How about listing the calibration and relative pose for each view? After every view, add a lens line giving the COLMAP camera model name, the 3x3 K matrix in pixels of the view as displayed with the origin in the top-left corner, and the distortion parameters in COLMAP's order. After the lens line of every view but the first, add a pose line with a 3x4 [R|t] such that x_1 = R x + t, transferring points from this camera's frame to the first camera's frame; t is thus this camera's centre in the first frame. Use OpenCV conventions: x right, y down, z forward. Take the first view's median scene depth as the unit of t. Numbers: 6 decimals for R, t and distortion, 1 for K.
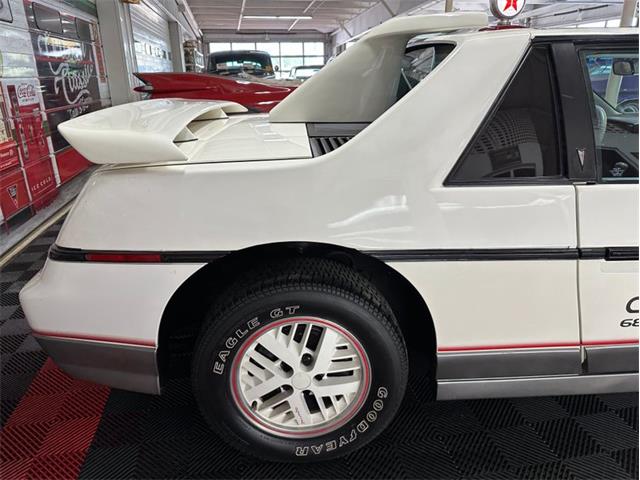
lens RADIAL K [[453.9, 0, 320.0], [0, 453.9, 240.0], [0, 0, 1]] dist [0.049816, -0.004788]
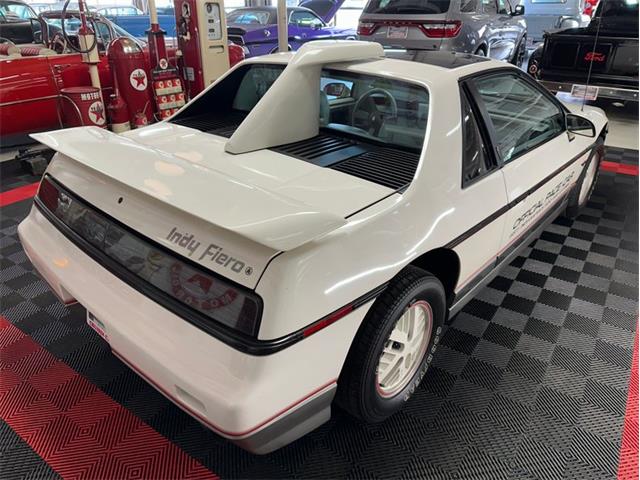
lens RADIAL K [[450.4, 0, 320.0], [0, 450.4, 240.0], [0, 0, 1]] dist [0.021350, -0.006570]
pose [[0.712526, -0.324312, 0.622197, -0.986172], [0.236818, 0.945889, 0.221835, -0.374331], [-0.660473, -0.010716, 0.750773, 0.162786]]
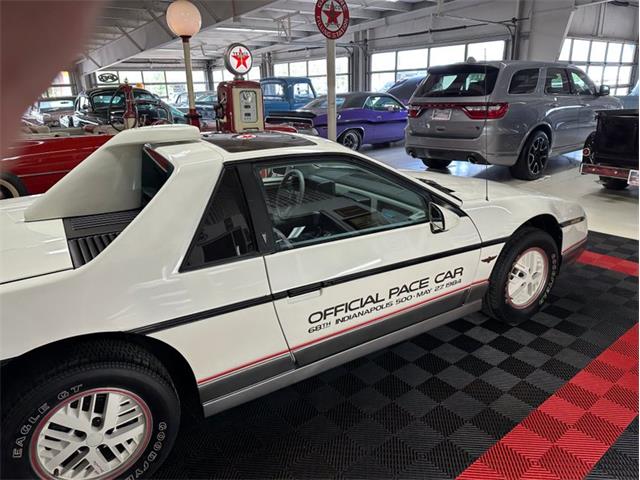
lens RADIAL K [[453.0, 0, 323.7], [0, 453.0, 238.6], [0, 0, 1]] dist [0.049969, -0.045038]
pose [[0.884589, -0.161974, 0.437339, 0.055141], [0.177689, 0.984074, 0.005060, -0.138008], [-0.431194, 0.073235, 0.899282, -0.475406]]
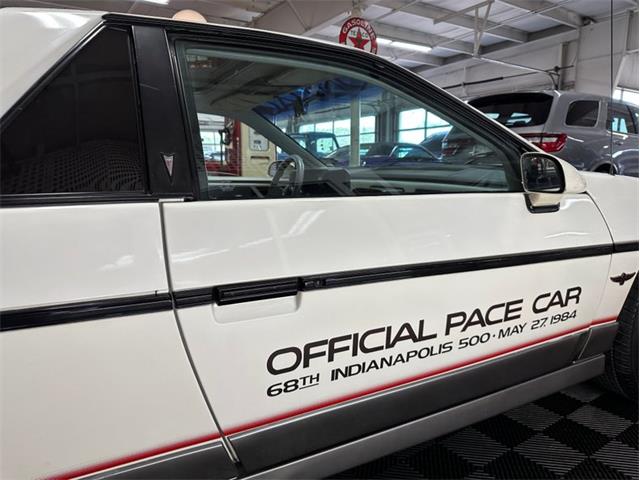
lens RADIAL K [[456.4, 0, 315.9], [0, 456.4, 250.3], [0, 0, 1]] dist [0.000187, -0.006162]
pose [[0.917531, -0.075432, 0.390444, 0.460510], [0.137289, 0.981562, -0.132992, 0.068720], [-0.373213, 0.175628, 0.910970, 0.289885]]
